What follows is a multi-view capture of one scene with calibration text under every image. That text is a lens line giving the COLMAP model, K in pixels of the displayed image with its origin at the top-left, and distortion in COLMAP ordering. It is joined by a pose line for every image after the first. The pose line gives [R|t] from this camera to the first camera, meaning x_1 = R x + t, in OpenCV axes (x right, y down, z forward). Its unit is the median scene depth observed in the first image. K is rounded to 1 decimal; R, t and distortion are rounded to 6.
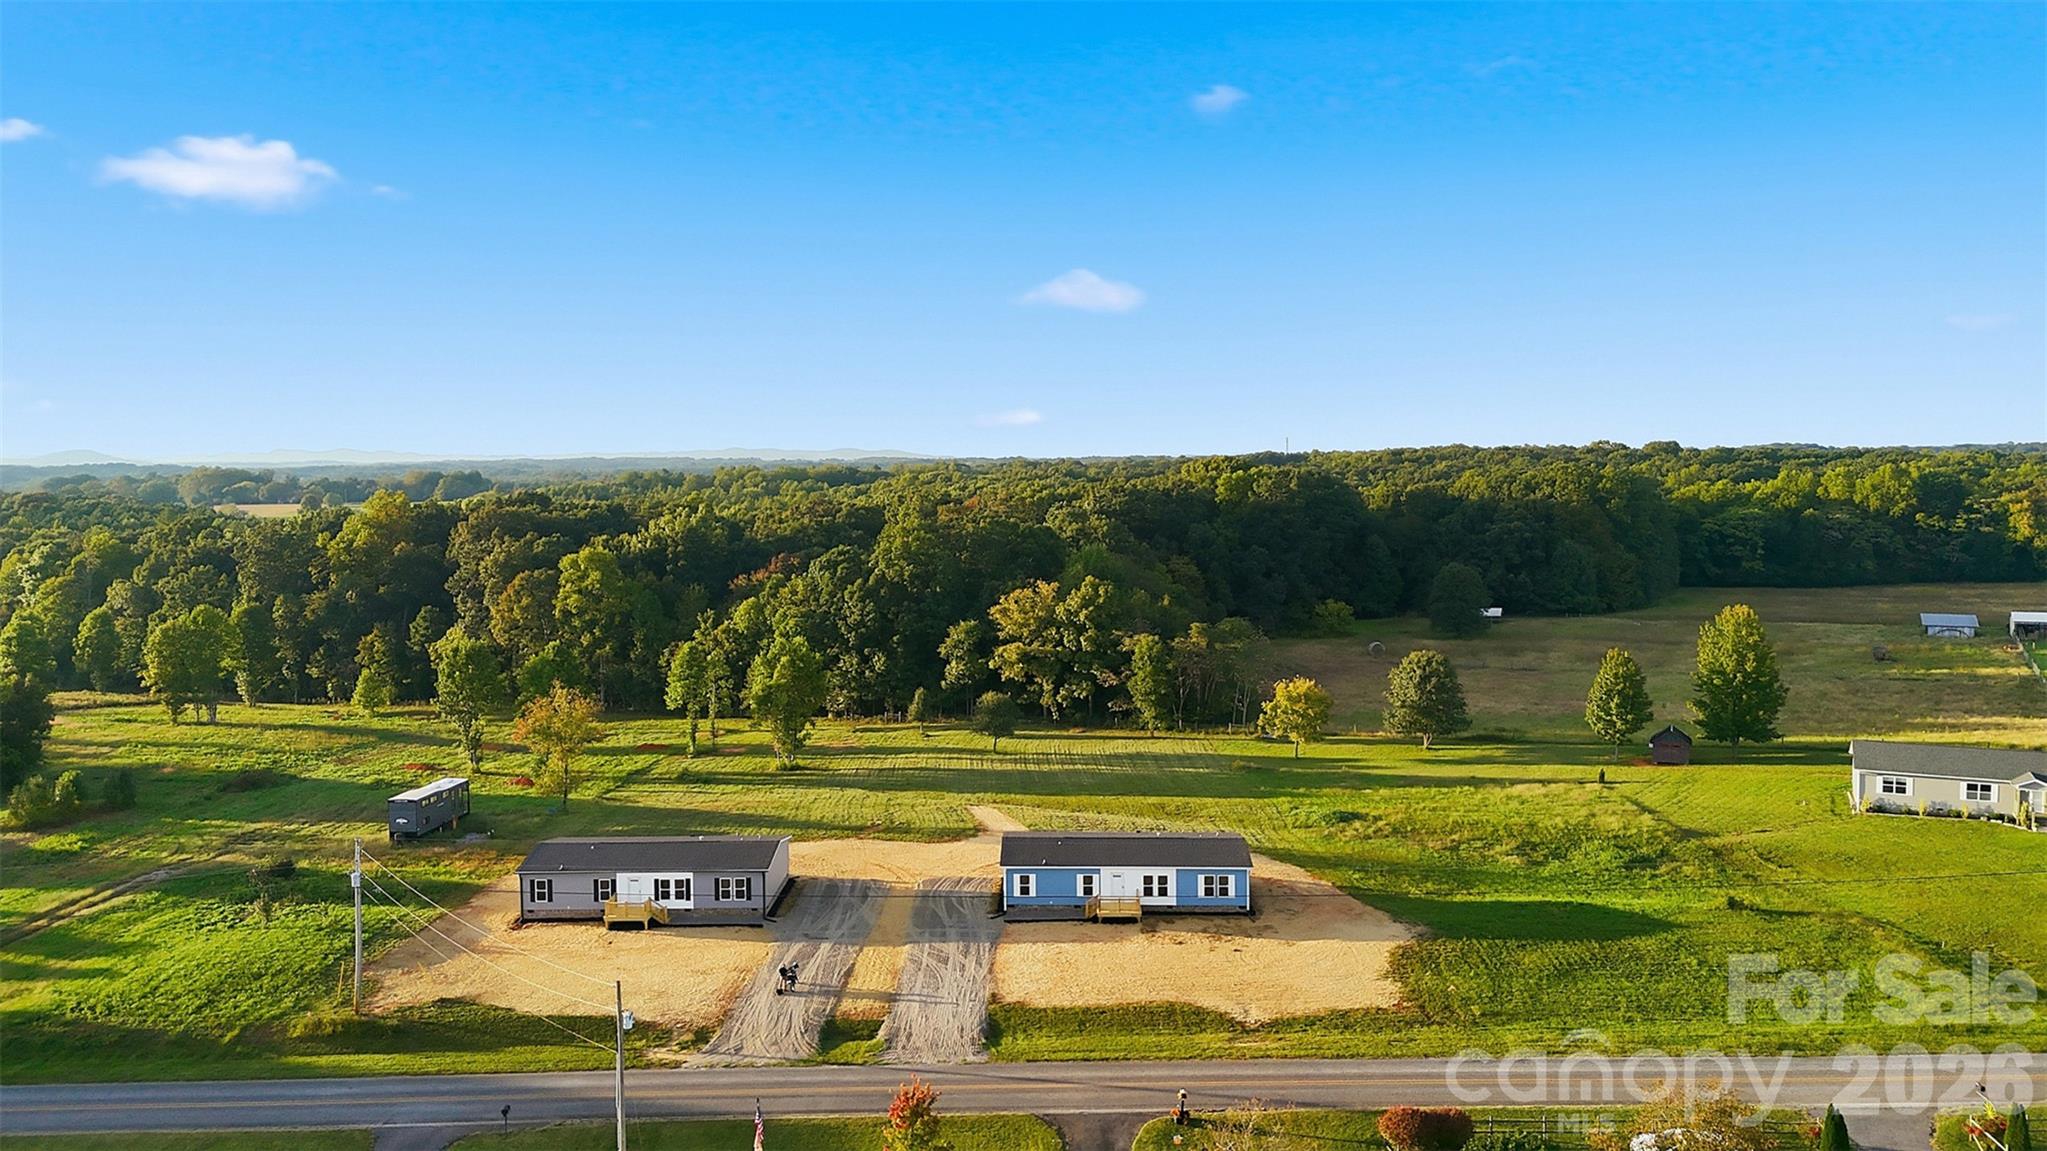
lens RADIAL K [[1495.7, 0, 1023.5], [0, 1495.7, 575.5], [0, 0, 1]] dist [0.094468, -0.101634]
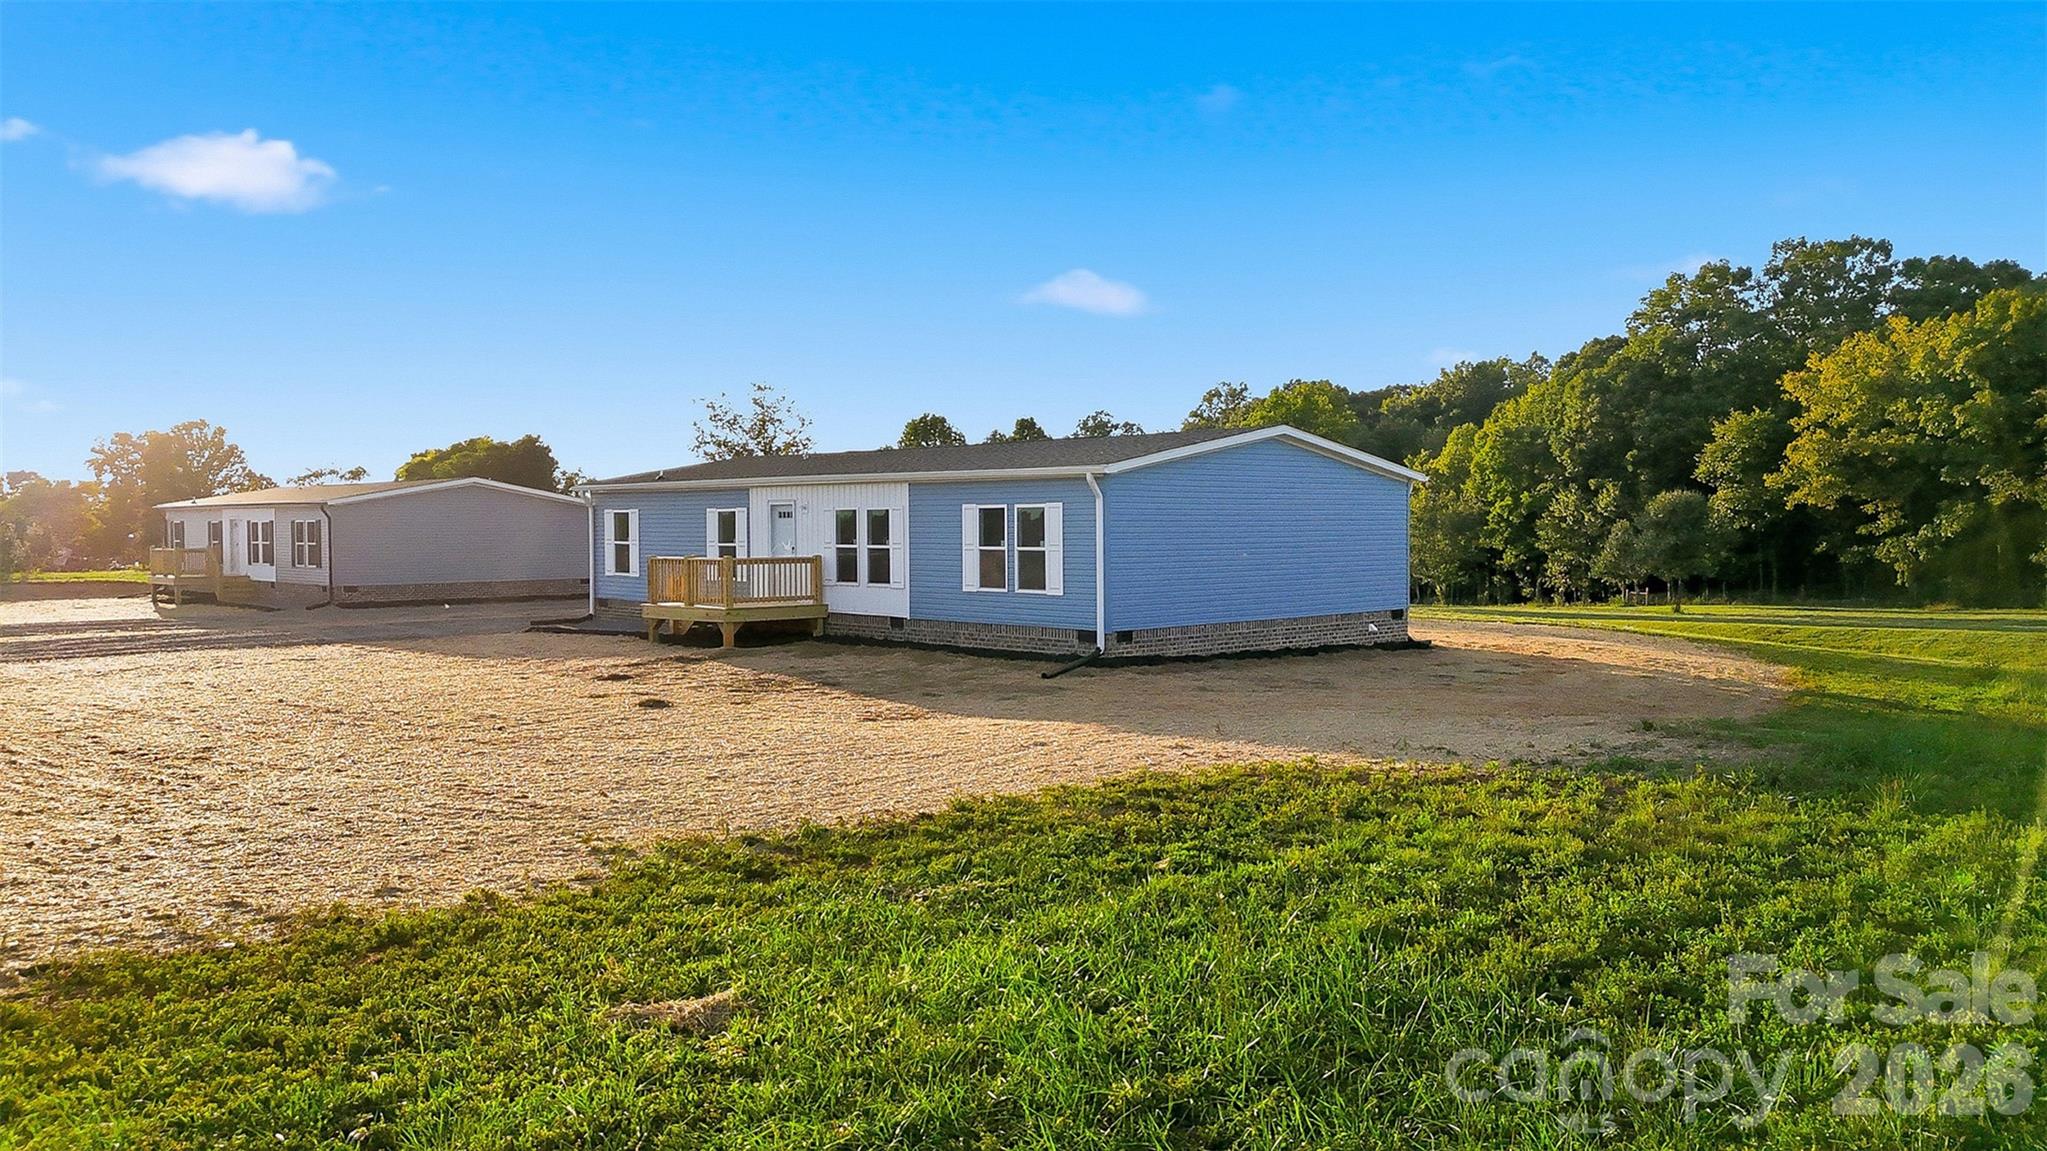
lens RADIAL K [[1495.7, 0, 1023.5], [0, 1495.7, 575.5], [0, 0, 1]] dist [0.094468, -0.101634]
pose [[0.715187, 0.027342, -0.698398, 0.186059], [-0.053310, 0.998458, -0.015501, 0.130984], [0.696897, 0.048318, 0.715542, 0.500532]]
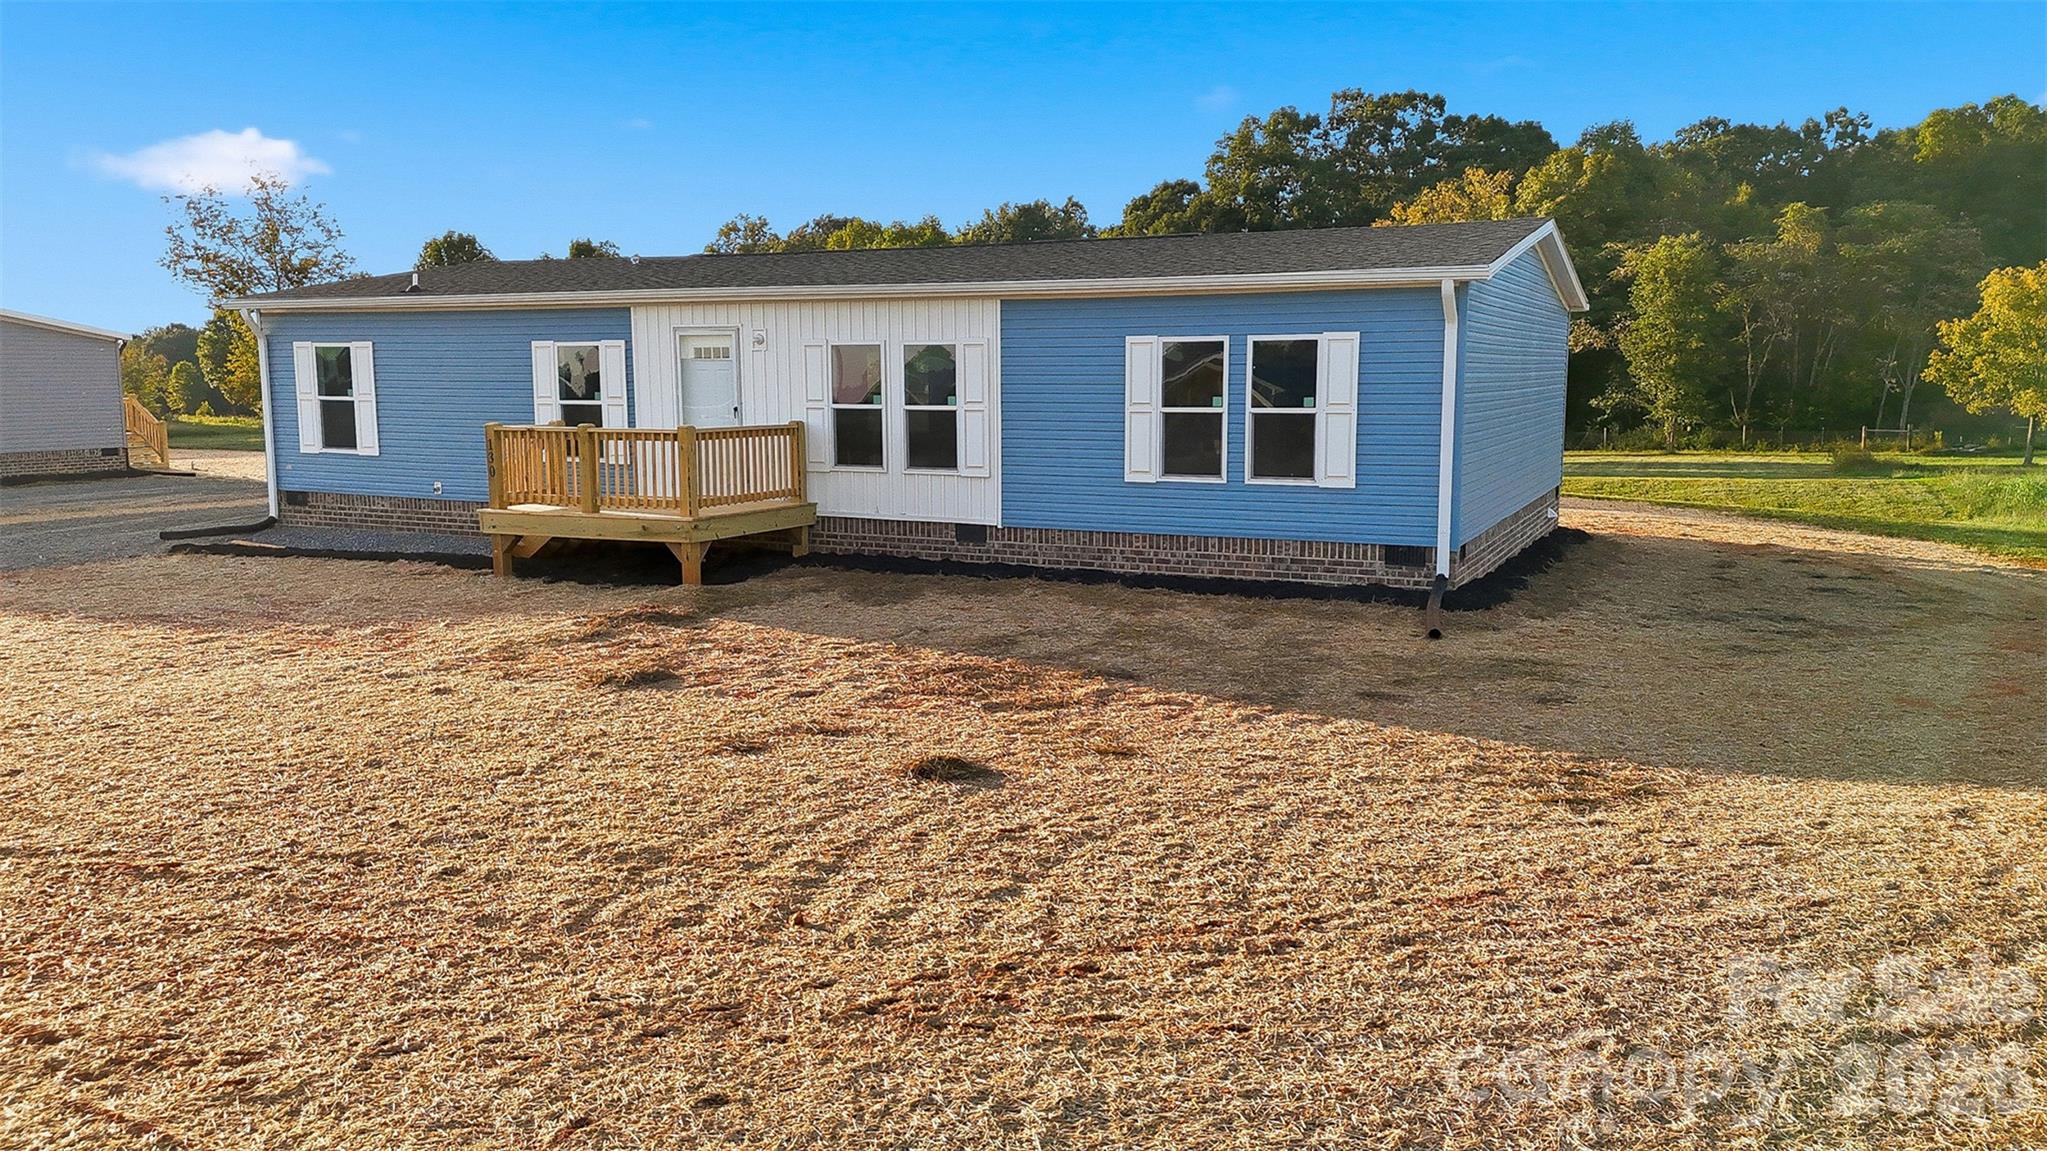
lens RADIAL K [[1495.7, 0, 1023.5], [0, 1495.7, 575.5], [0, 0, 1]] dist [0.094468, -0.101634]
pose [[0.912135, 0.059932, -0.405486, 0.104277], [-0.034374, 0.996953, 0.070027, 0.130036], [0.408447, -0.049936, 0.911415, 0.518746]]
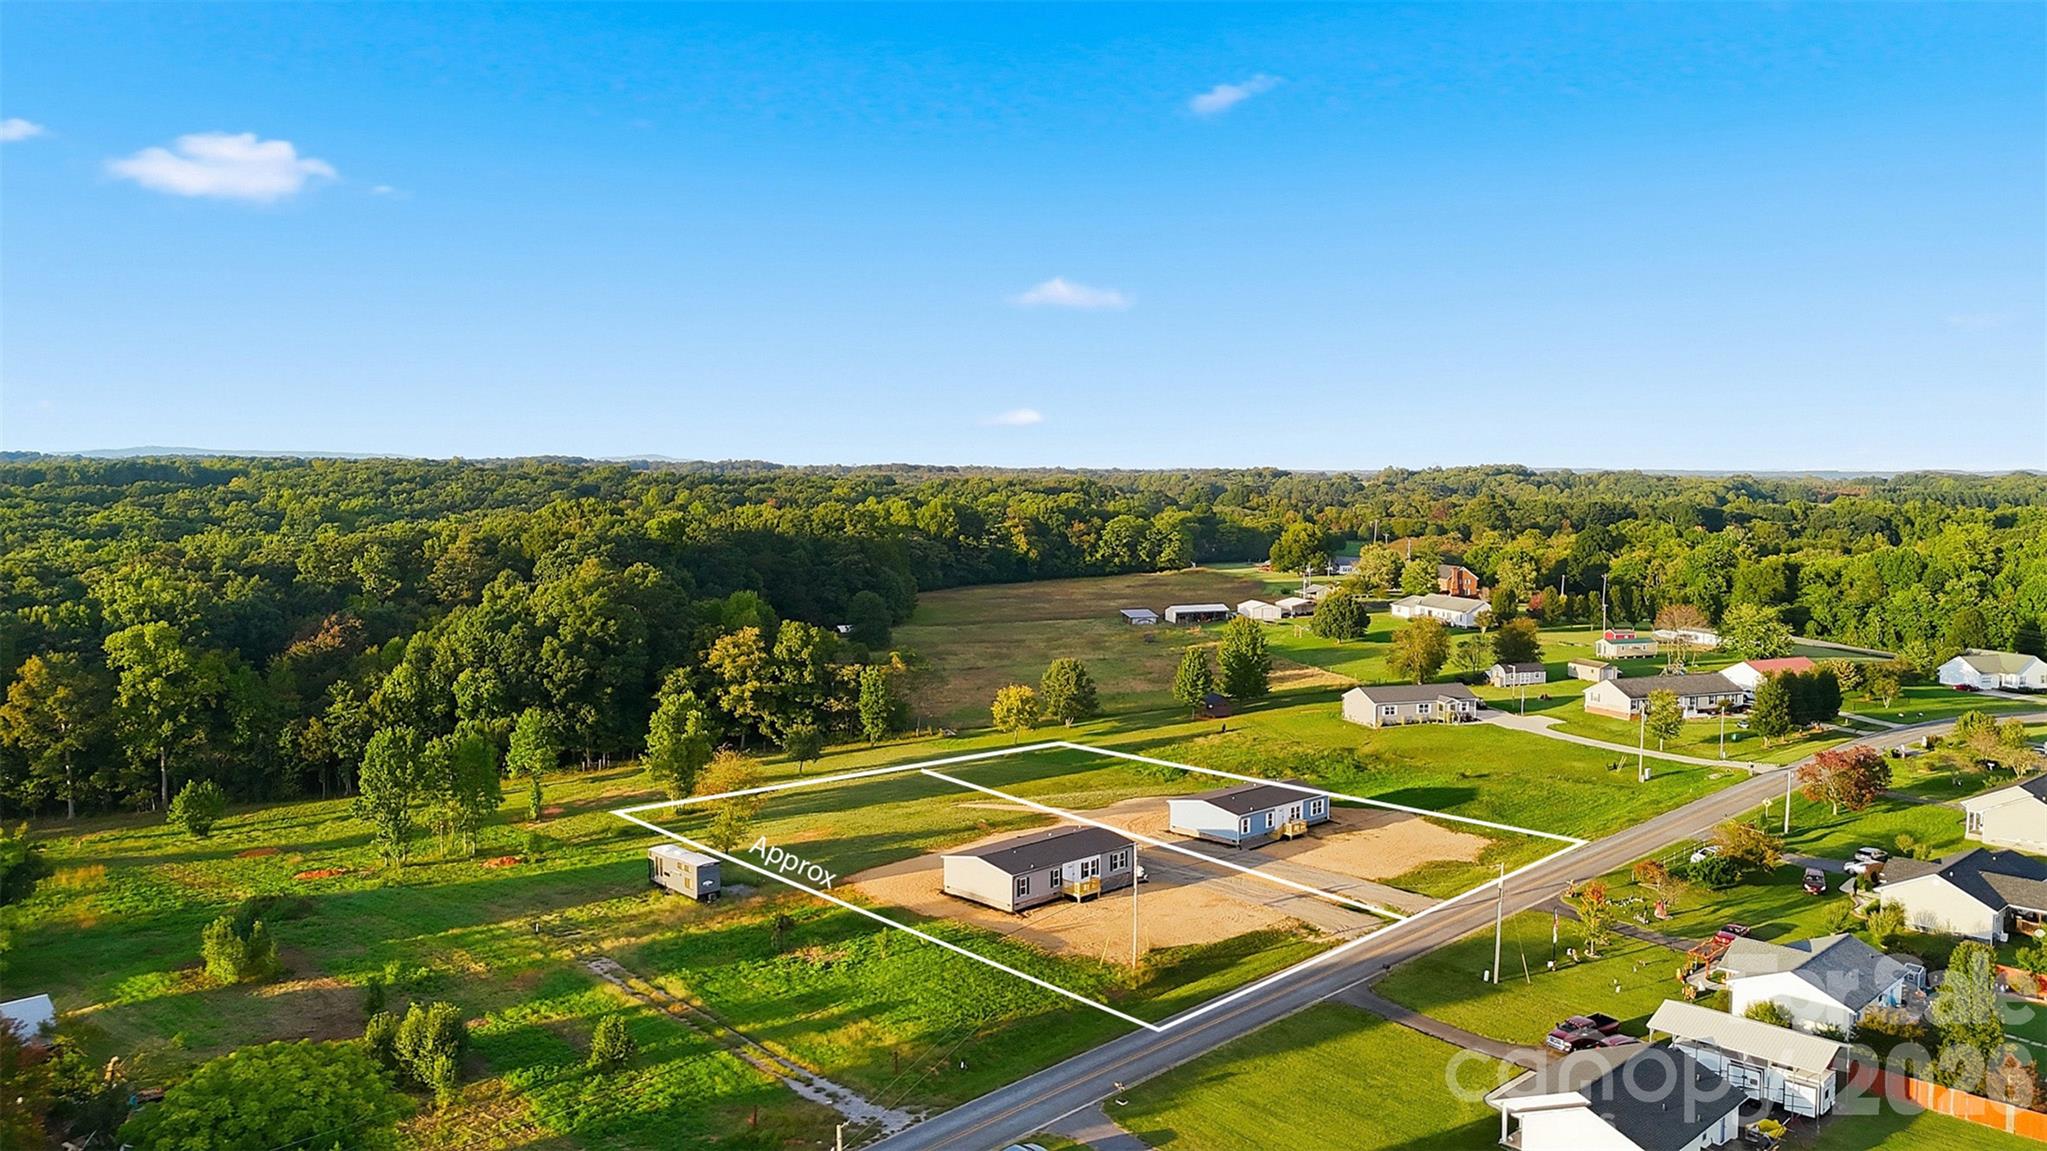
lens RADIAL K [[1495.7, 0, 1023.5], [0, 1495.7, 575.5], [0, 0, 1]] dist [0.094468, -0.101634]
pose [[0.696363, -0.039823, 0.716584, -0.765886], [0.041669, 0.999018, 0.015025, -0.050978], [-0.716479, 0.019396, 0.697339, 0.050506]]
